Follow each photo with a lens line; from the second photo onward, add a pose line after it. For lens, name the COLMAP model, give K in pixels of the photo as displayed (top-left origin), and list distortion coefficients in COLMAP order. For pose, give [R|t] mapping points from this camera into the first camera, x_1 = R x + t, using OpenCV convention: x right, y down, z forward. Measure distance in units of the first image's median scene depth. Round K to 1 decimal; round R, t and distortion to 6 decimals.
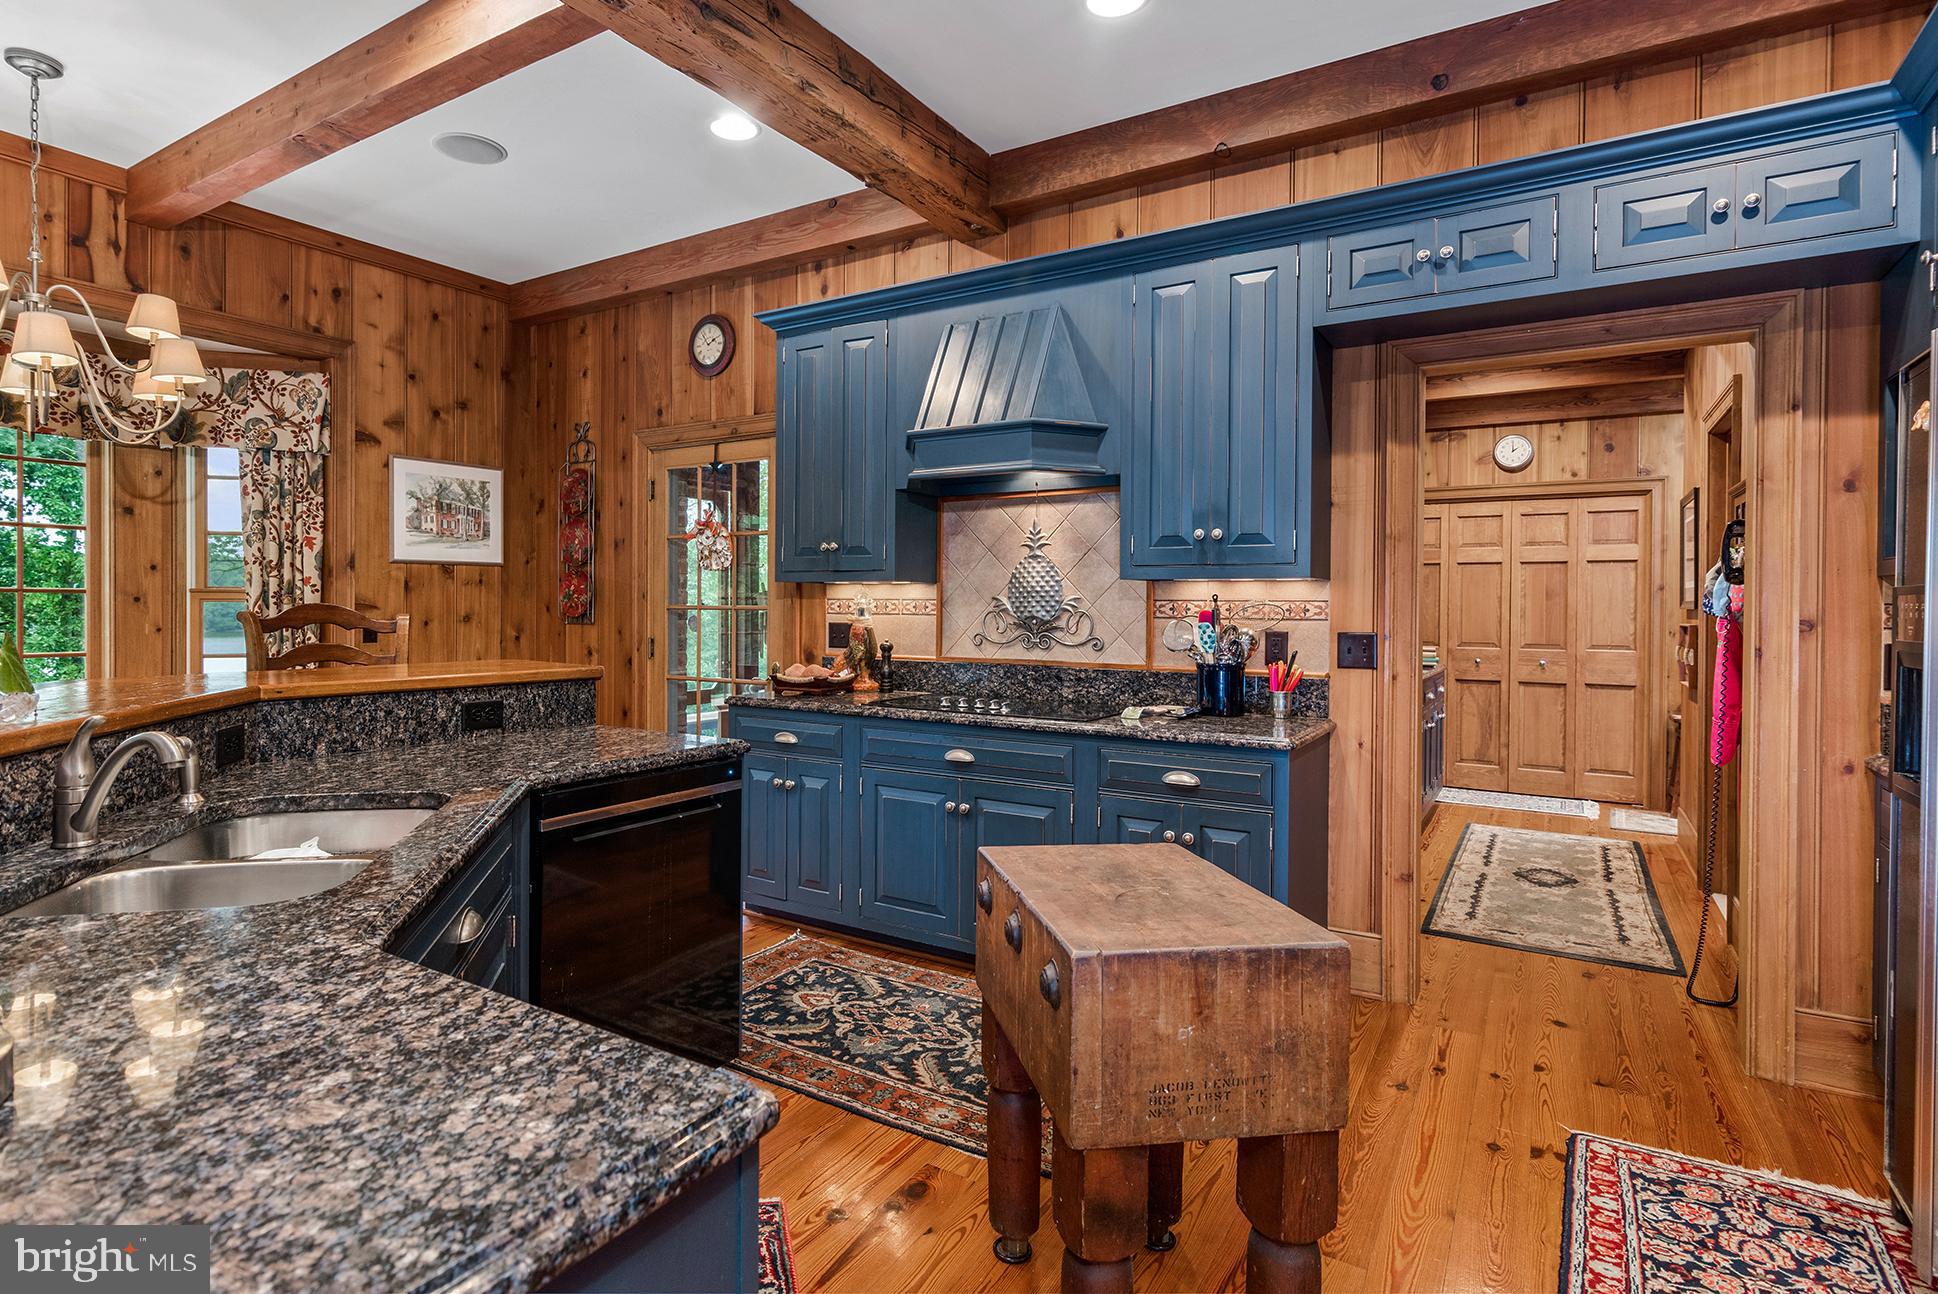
lens RADIAL K [[965.9, 0, 969.0], [0, 965.9, 647.0], [0, 0, 1]] dist [-0.001335, -0.000041]
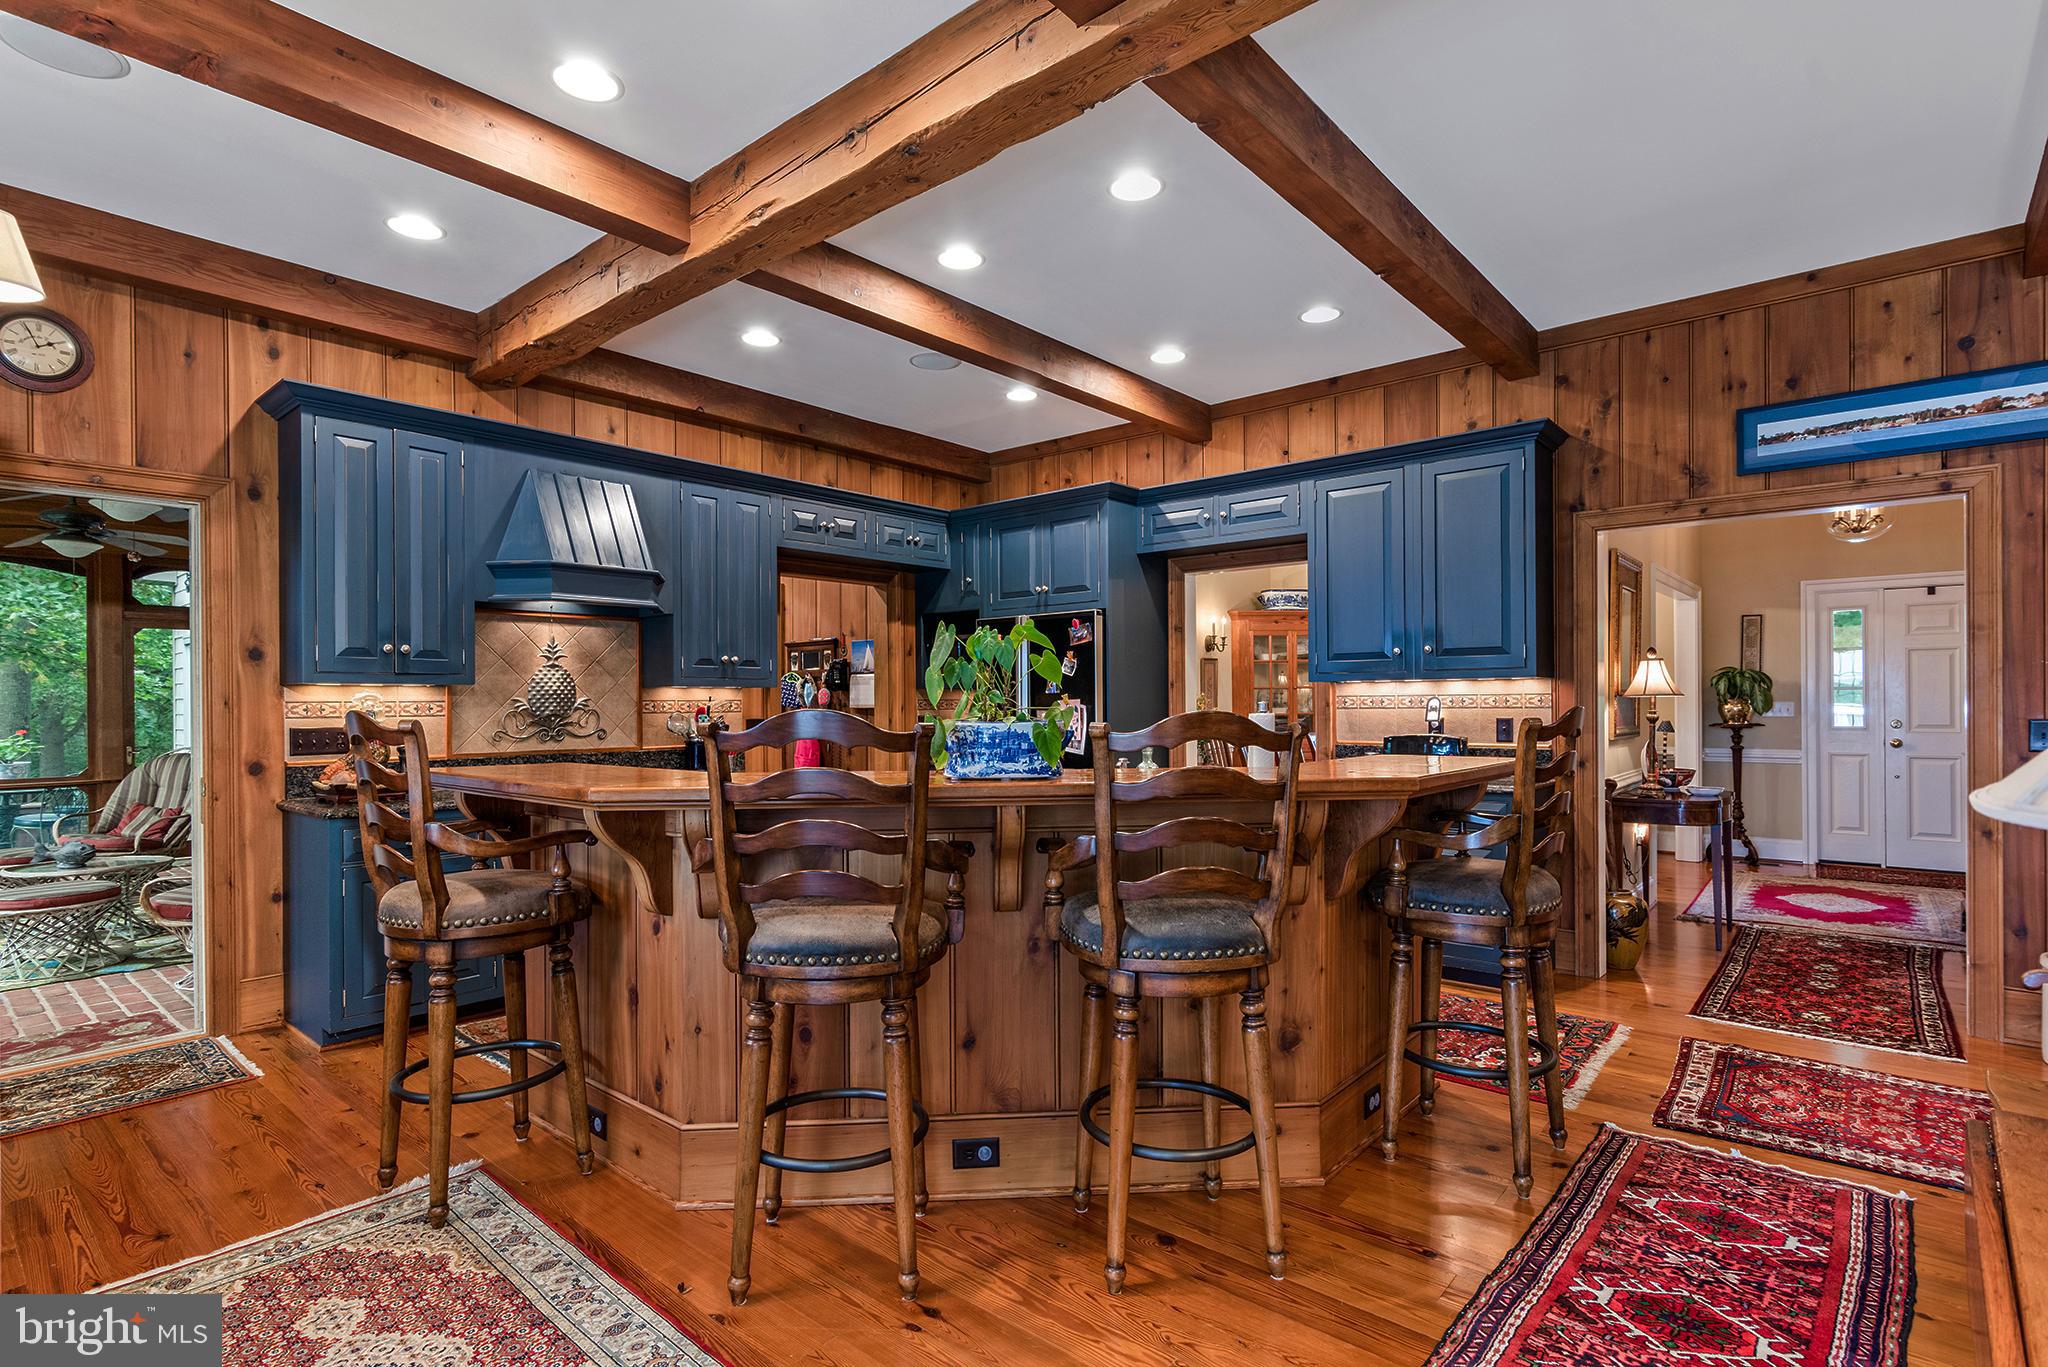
lens RADIAL K [[1020.8, 0, 1024.0], [0, 1020.8, 683.5], [0, 0, 1]] dist [-0.001335, -0.000041]
pose [[0.168349, 0.003070, 0.985723, -1.135863], [0.040792, 0.999117, -0.010079, -0.034502], [-0.984883, 0.041906, 0.168075, 0.201873]]
